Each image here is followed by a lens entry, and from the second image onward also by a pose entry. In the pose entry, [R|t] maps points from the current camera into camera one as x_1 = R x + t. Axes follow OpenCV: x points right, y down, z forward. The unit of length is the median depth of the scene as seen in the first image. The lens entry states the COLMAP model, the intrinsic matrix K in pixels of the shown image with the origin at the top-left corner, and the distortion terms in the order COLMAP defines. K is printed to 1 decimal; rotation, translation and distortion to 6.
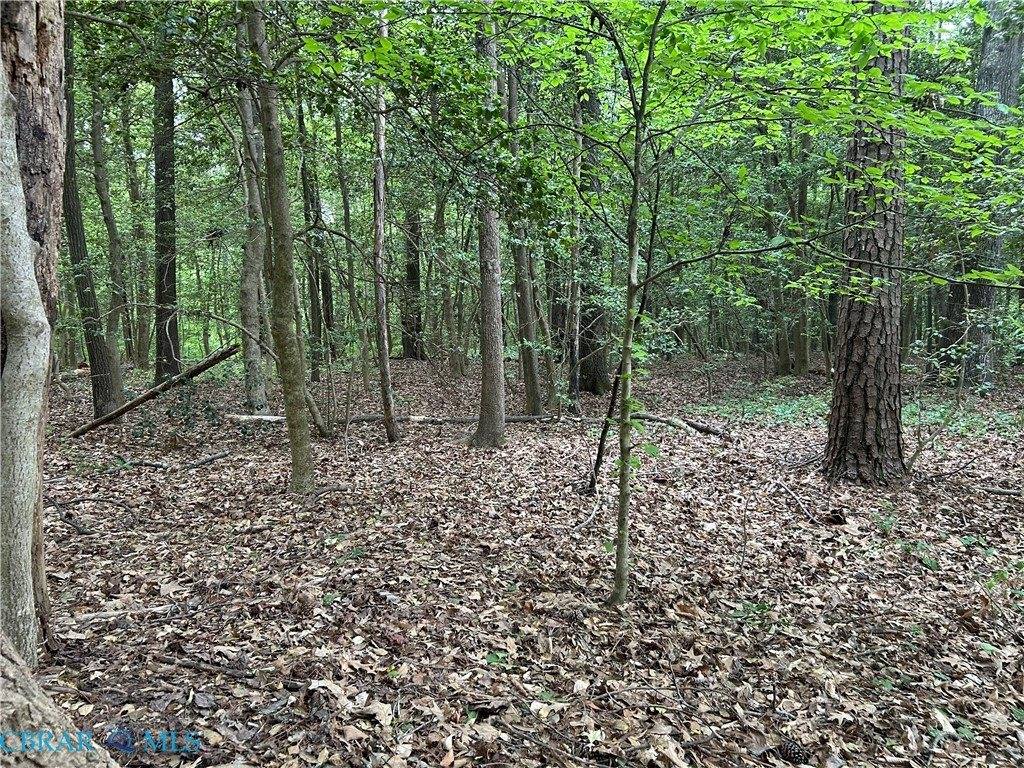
lens RADIAL K [[778.5, 0, 505.1], [0, 778.5, 386.0], [0, 0, 1]] dist [0.049104, -0.049705]
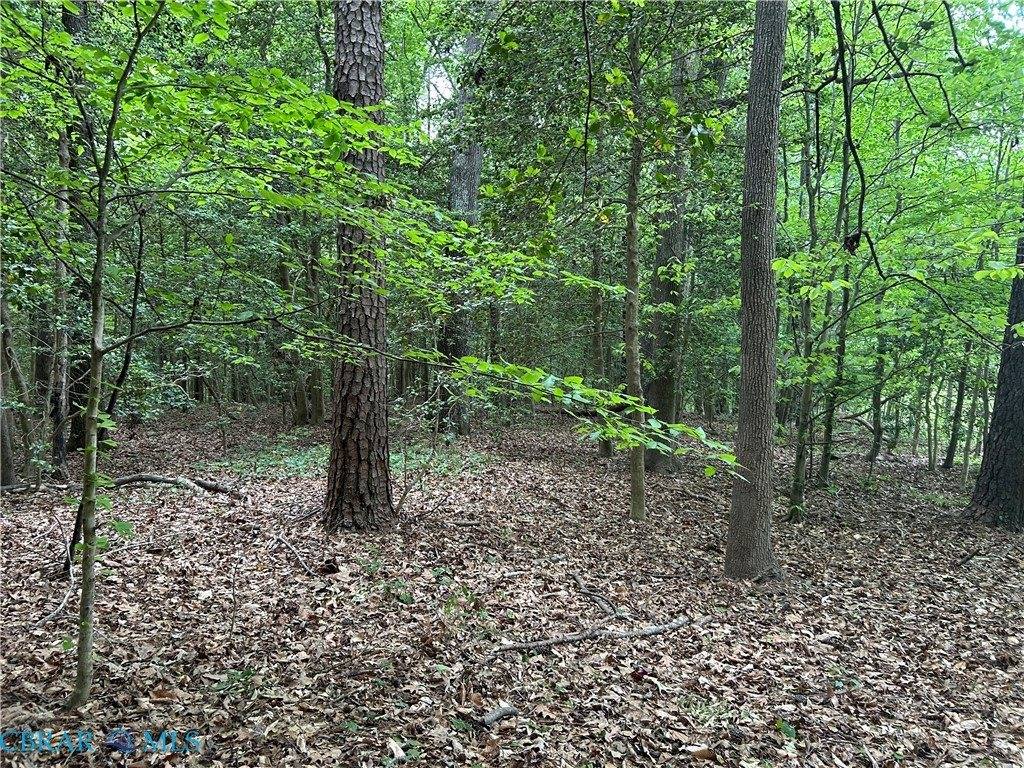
lens RADIAL K [[778.5, 0, 515.1], [0, 778.5, 374.2], [0, 0, 1]] dist [0.049104, -0.049705]
pose [[0.826338, 0.005814, 0.563145, 0.029304], [0.036888, 0.997241, -0.064424, -0.014005], [-0.561965, 0.074009, 0.823843, -0.029387]]
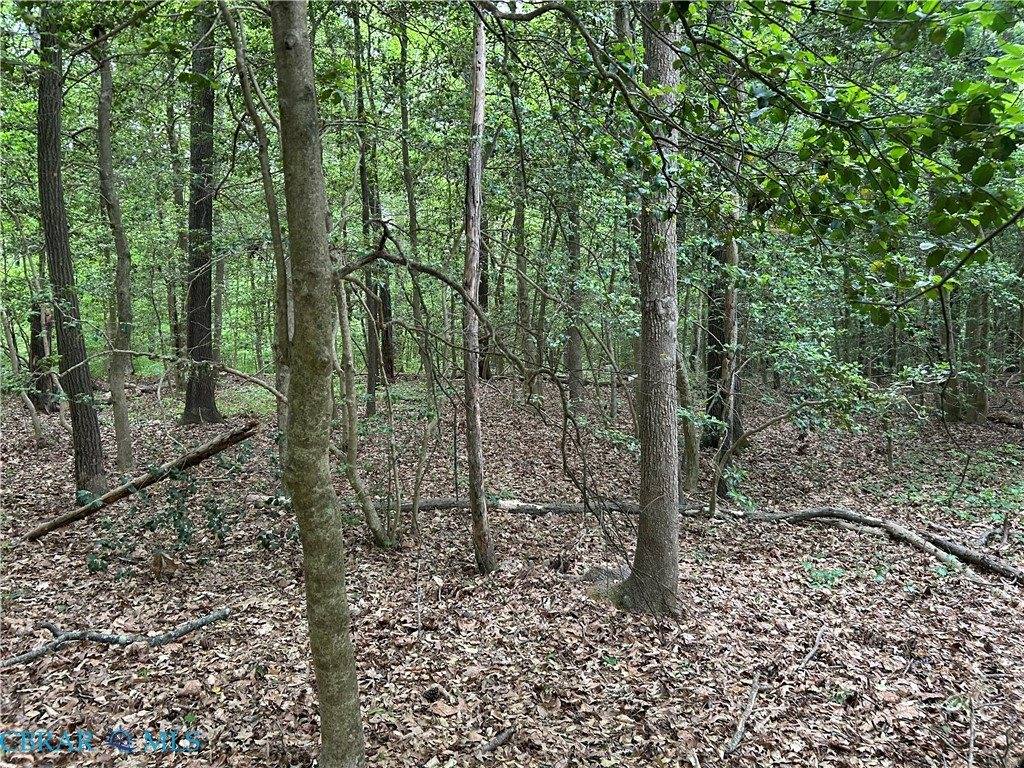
lens RADIAL K [[778.5, 0, 499.6], [0, 778.5, 364.8], [0, 0, 1]] dist [0.049104, -0.049705]
pose [[0.997137, 0.014459, -0.074223, -0.137918], [-0.016746, 0.999401, -0.030276, -0.129177], [0.073741, 0.031432, 0.996782, 0.552322]]
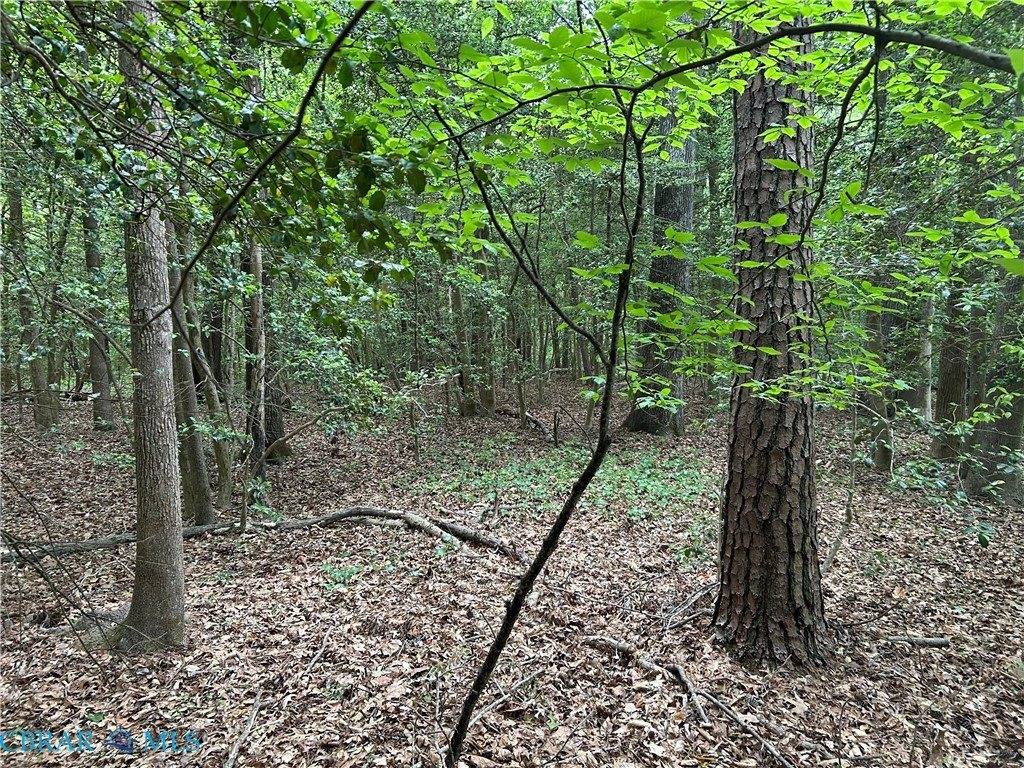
lens RADIAL K [[778.5, 0, 510.6], [0, 778.5, 365.0], [0, 0, 1]] dist [0.049104, -0.049705]
pose [[0.885542, -0.017793, 0.464219, -0.075473], [0.037827, 0.998710, -0.033879, -0.132130], [-0.463018, 0.047561, 0.885072, 0.552168]]
